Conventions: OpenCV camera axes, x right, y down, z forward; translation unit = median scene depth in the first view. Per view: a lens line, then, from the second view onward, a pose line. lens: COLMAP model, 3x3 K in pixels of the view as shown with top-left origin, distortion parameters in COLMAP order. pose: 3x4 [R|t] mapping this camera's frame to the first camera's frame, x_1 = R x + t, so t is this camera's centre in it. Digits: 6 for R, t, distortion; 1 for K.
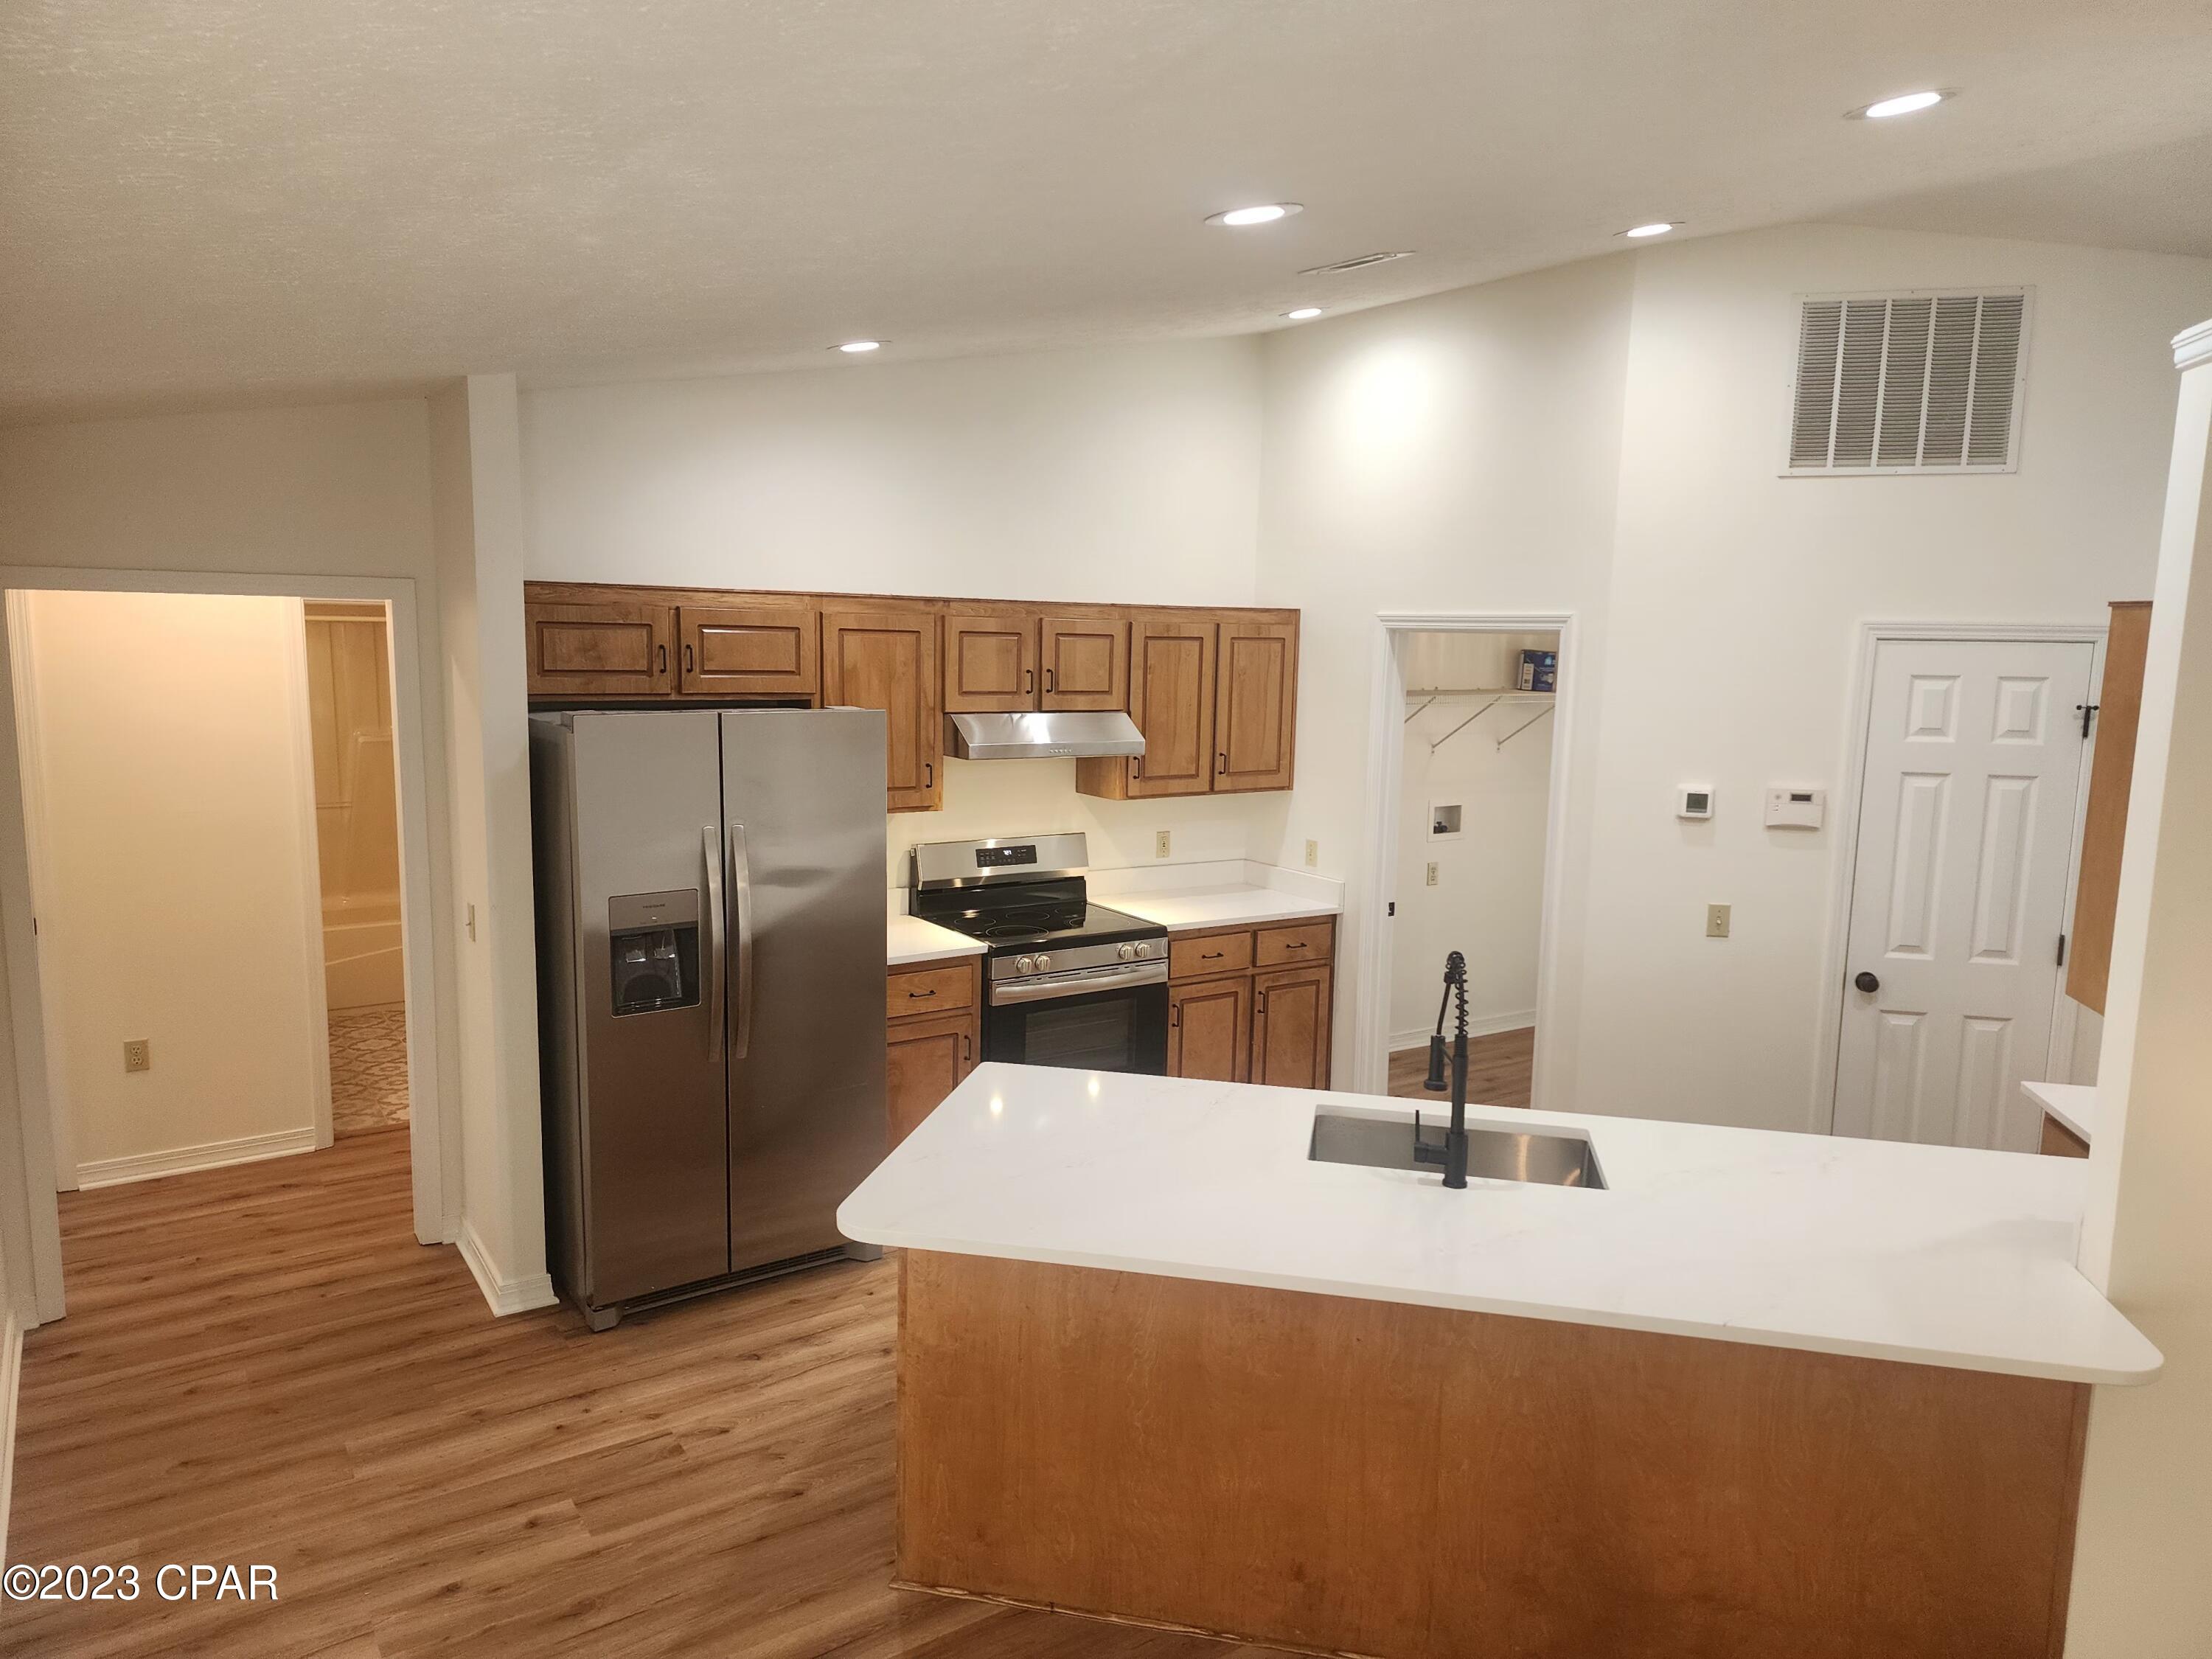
lens RADIAL K [[1490.6, 0, 1120.5], [0, 1490.6, 837.5], [0, 0, 1]] dist [0.100923, -0.121115]
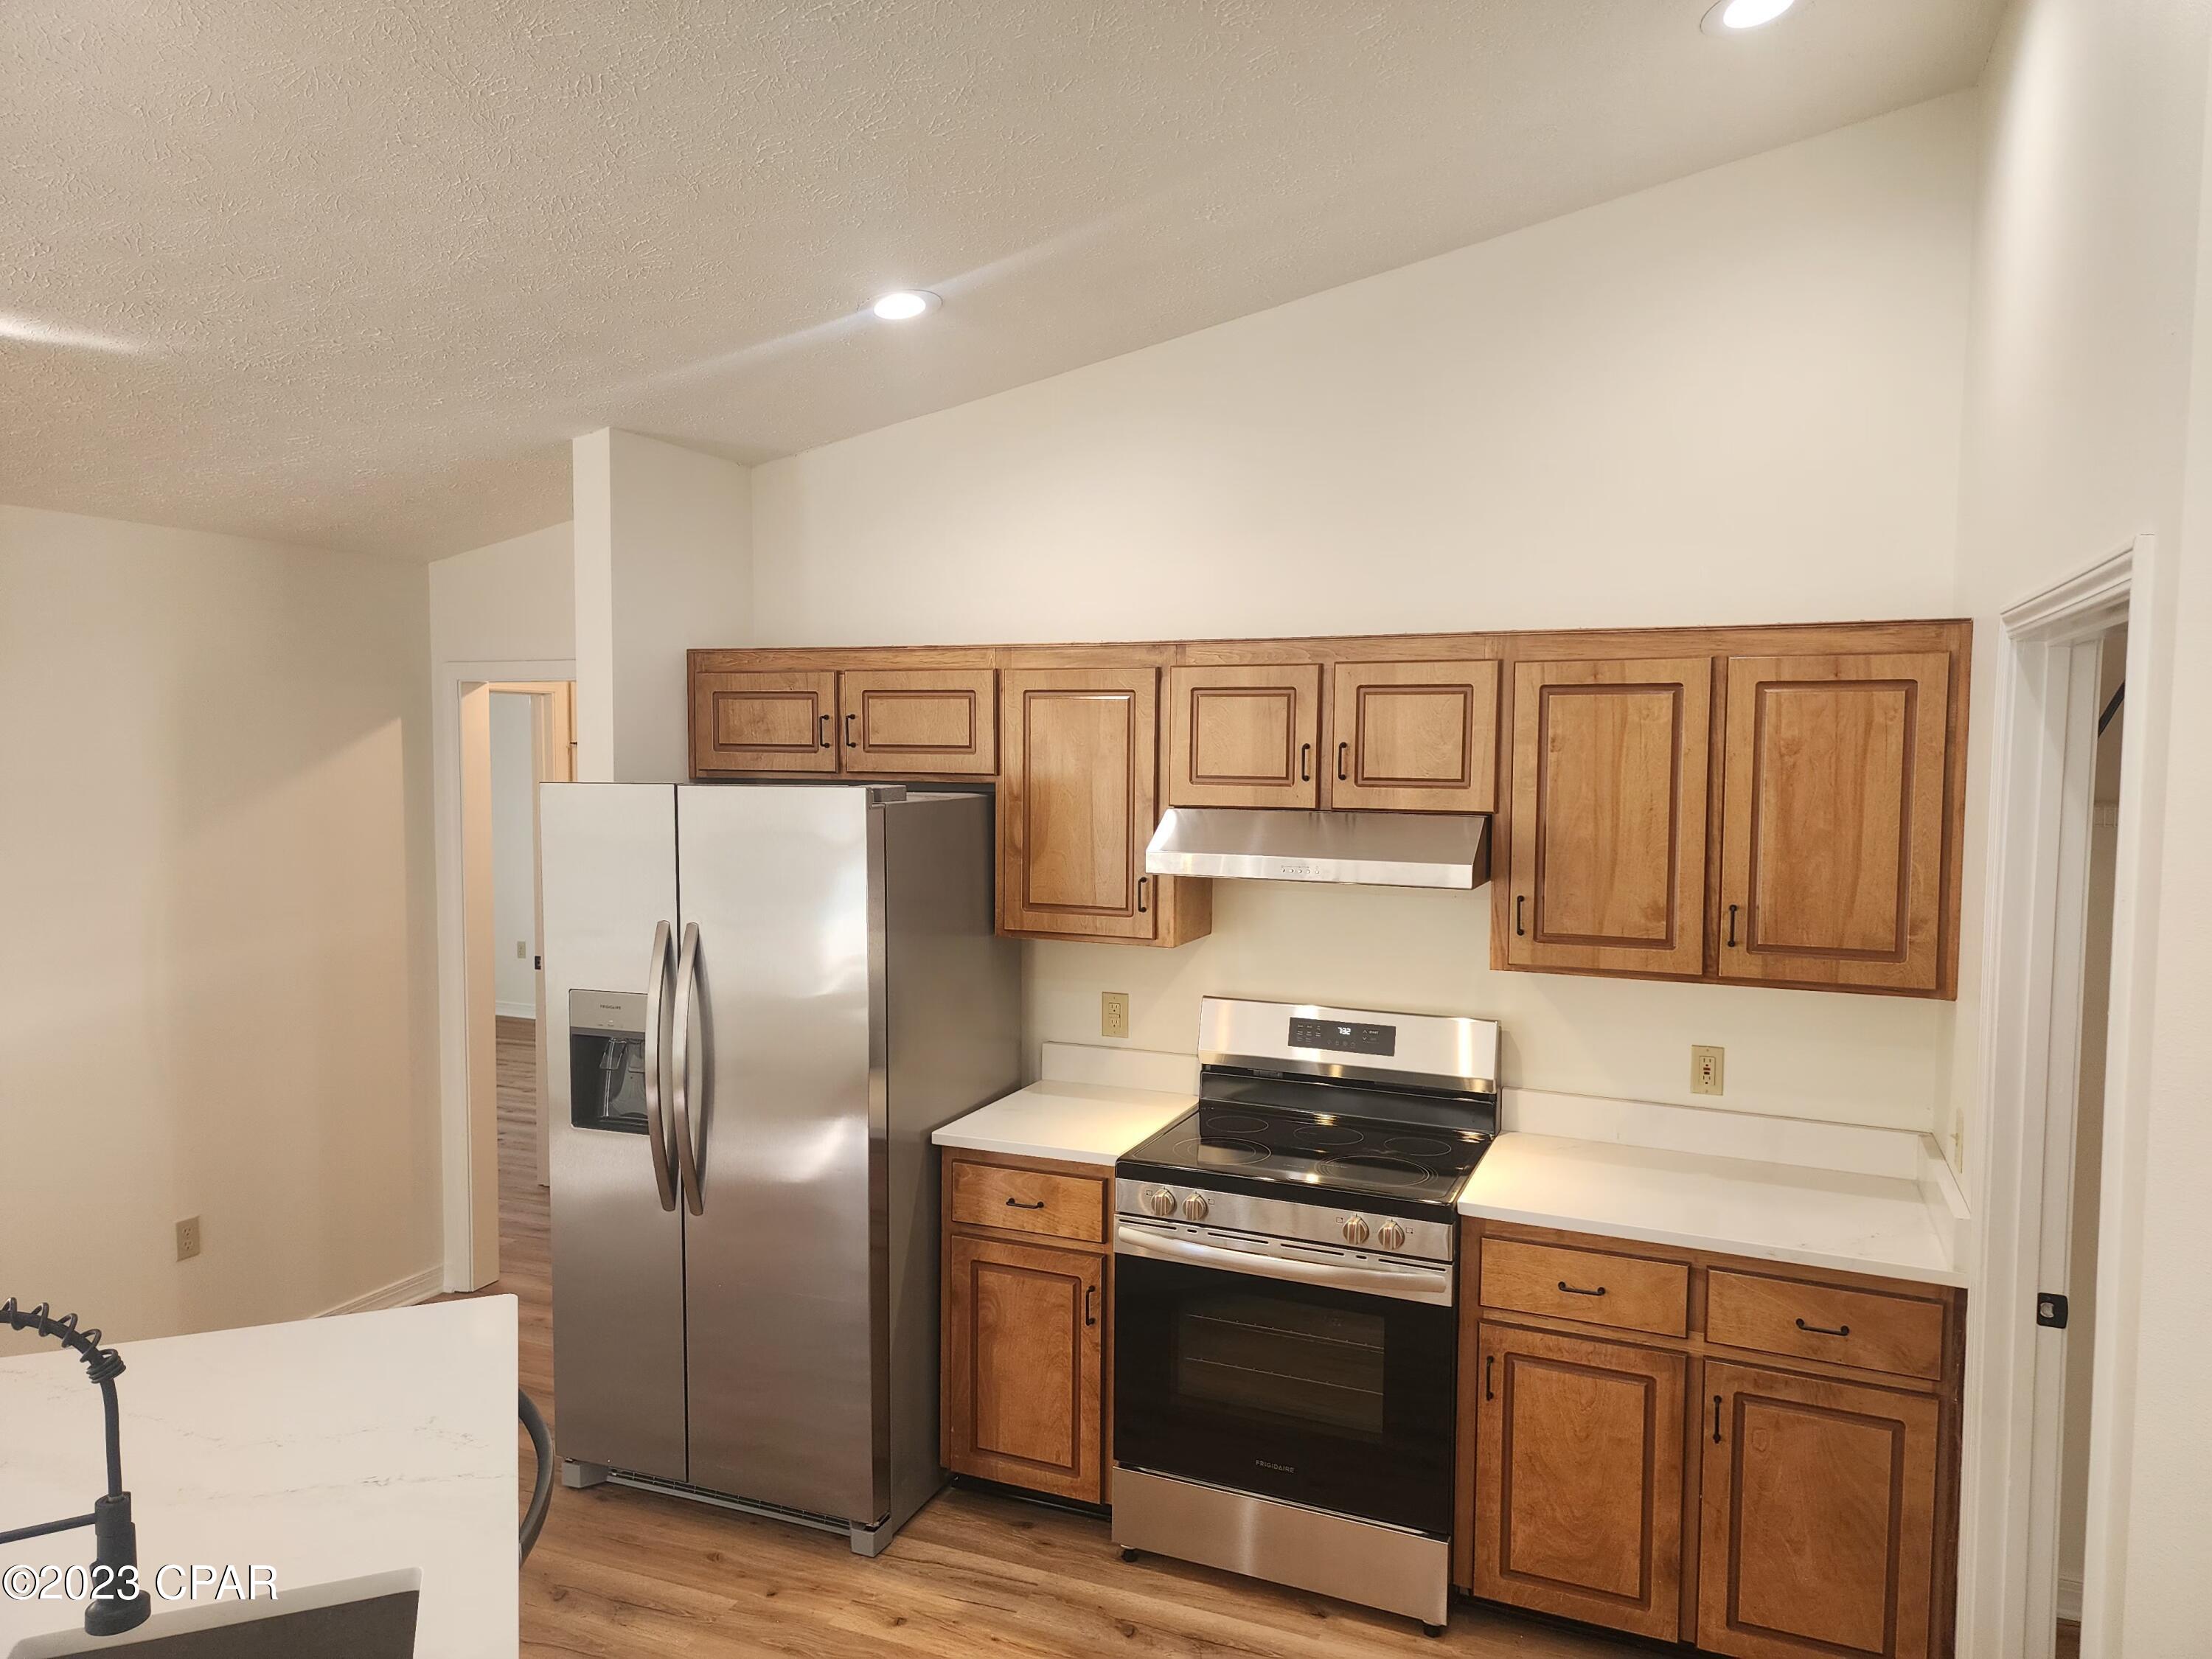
lens RADIAL K [[1490.6, 0, 1120.5], [0, 1490.6, 837.5], [0, 0, 1]] dist [0.100923, -0.121115]
pose [[0.527918, 0.034050, -0.848612, 0.415993], [-0.113019, 0.993126, -0.030460, -0.042045], [0.841741, 0.111990, 0.528138, 0.568356]]
